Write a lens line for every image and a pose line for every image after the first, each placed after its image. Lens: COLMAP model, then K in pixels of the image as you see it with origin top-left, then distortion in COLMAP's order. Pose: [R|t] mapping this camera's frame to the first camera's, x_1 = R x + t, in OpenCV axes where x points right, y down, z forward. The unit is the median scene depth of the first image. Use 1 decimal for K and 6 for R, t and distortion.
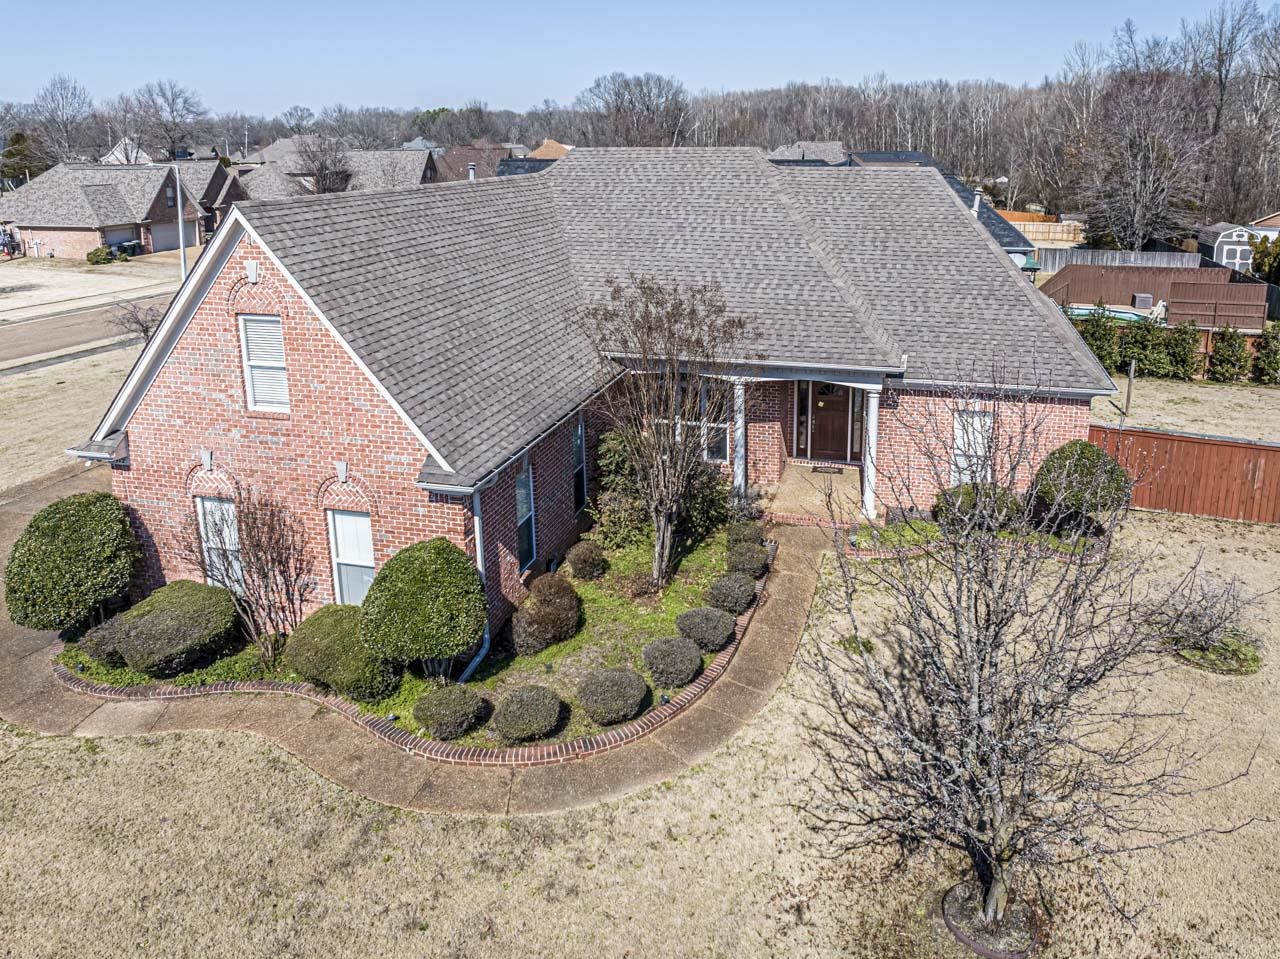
lens RADIAL K [[900.3, 0, 705.1], [0, 900.3, 479.0], [0, 0, 1]] dist [-0.030090, -0.002469]
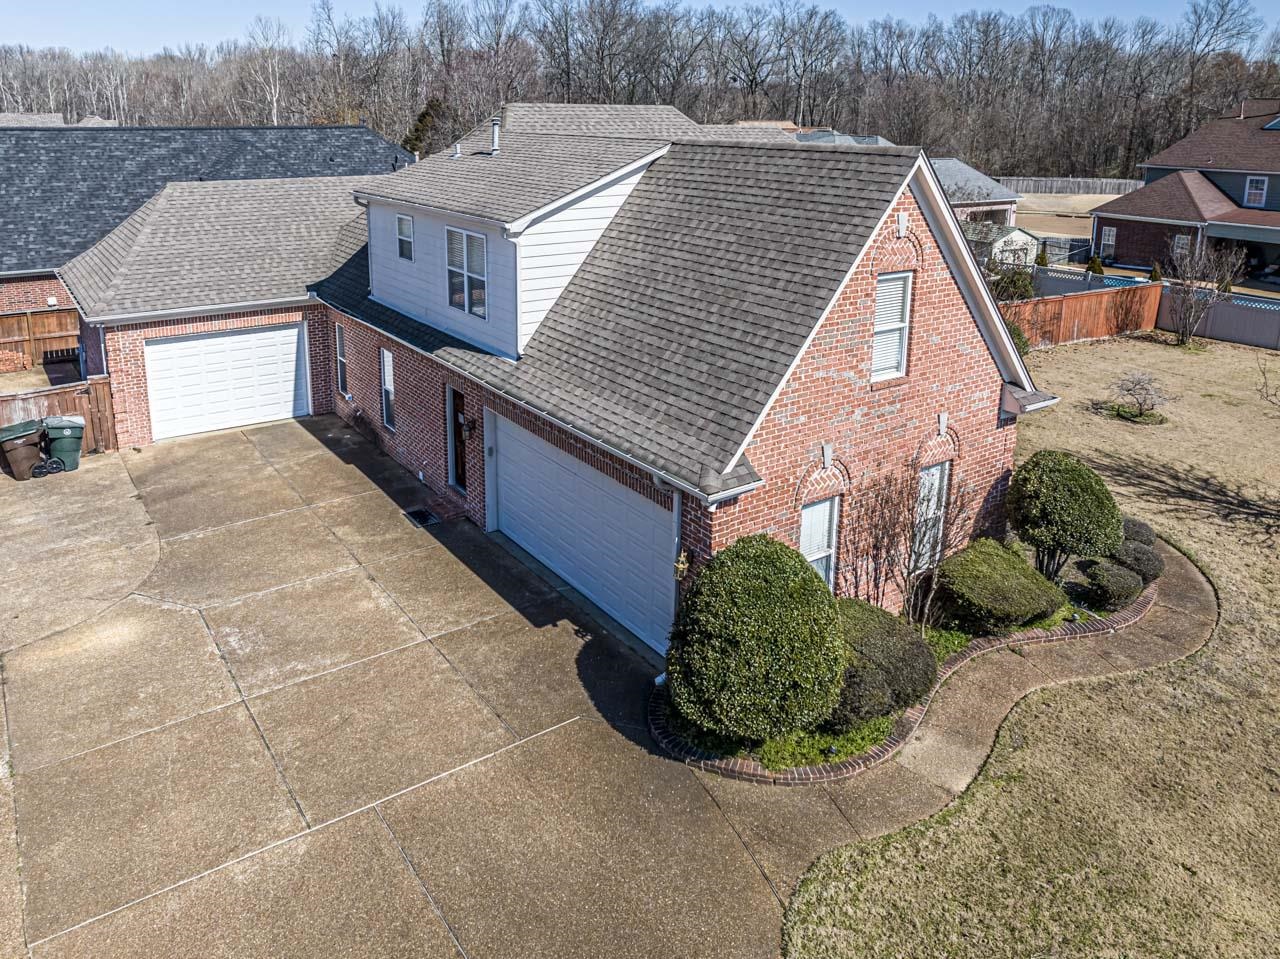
lens RADIAL K [[896.6, 0, 605.0], [0, 896.6, 449.5], [0, 0, 1]] dist [-0.023974, -0.000074]
pose [[0.671123, -0.248735, 0.698372, -1.290717], [0.252224, 0.962446, 0.100406, -0.165328], [-0.697120, 0.108761, 0.708657, 0.543214]]
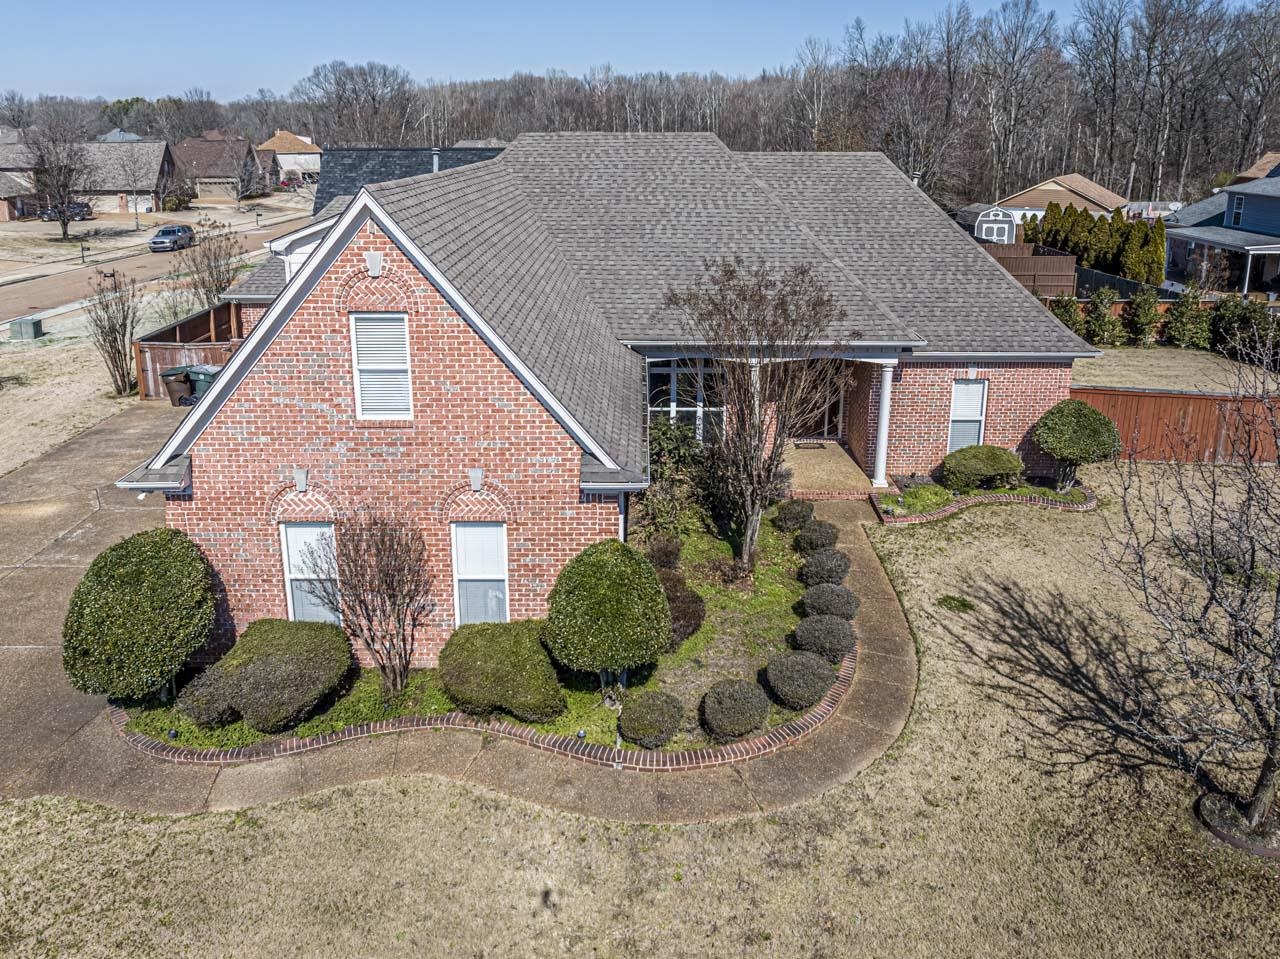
lens RADIAL K [[893.0, 0, 636.7], [0, 893.0, 473.0], [0, 0, 1]] dist [-0.029174, -0.003607]
pose [[0.972097, -0.081633, 0.219918, -0.427742], [0.080495, 0.996655, 0.014147, -0.013932], [-0.220338, 0.003950, 0.975416, 0.066747]]
